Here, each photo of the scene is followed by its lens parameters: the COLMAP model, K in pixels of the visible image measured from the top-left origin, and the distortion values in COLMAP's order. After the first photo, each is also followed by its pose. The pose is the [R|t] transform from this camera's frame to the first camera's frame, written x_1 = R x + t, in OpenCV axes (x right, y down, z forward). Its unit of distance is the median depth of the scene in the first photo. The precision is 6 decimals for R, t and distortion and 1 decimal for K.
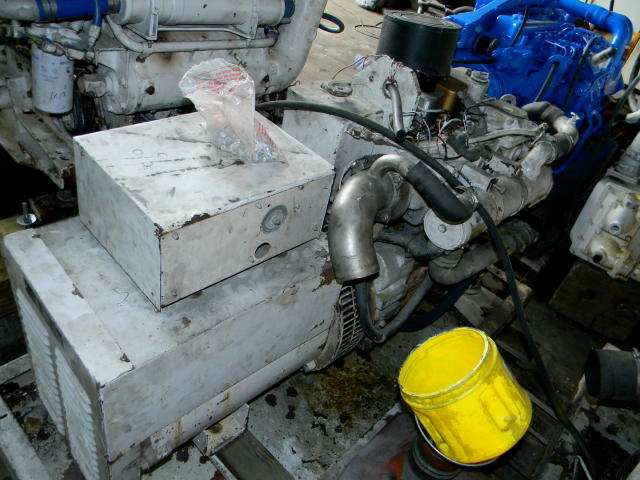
lens RADIAL K [[516.3, 0, 320.0], [0, 516.3, 240.0], [0, 0, 1]] dist [0.001086, -0.000556]
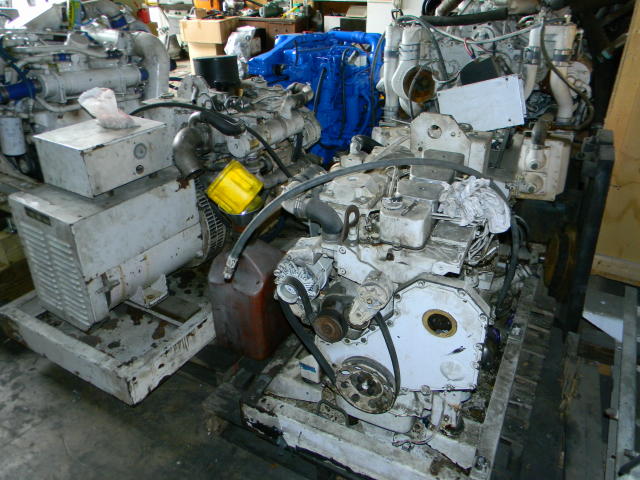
lens RADIAL K [[516.3, 0, 320.0], [0, 516.3, 240.0], [0, 0, 1]] dist [0.001086, -0.000556]
pose [[0.955498, -0.278503, 0.097255, 0.257102], [0.290105, 0.946907, -0.138587, 0.680837], [-0.053495, 0.160634, 0.985563, -0.876212]]
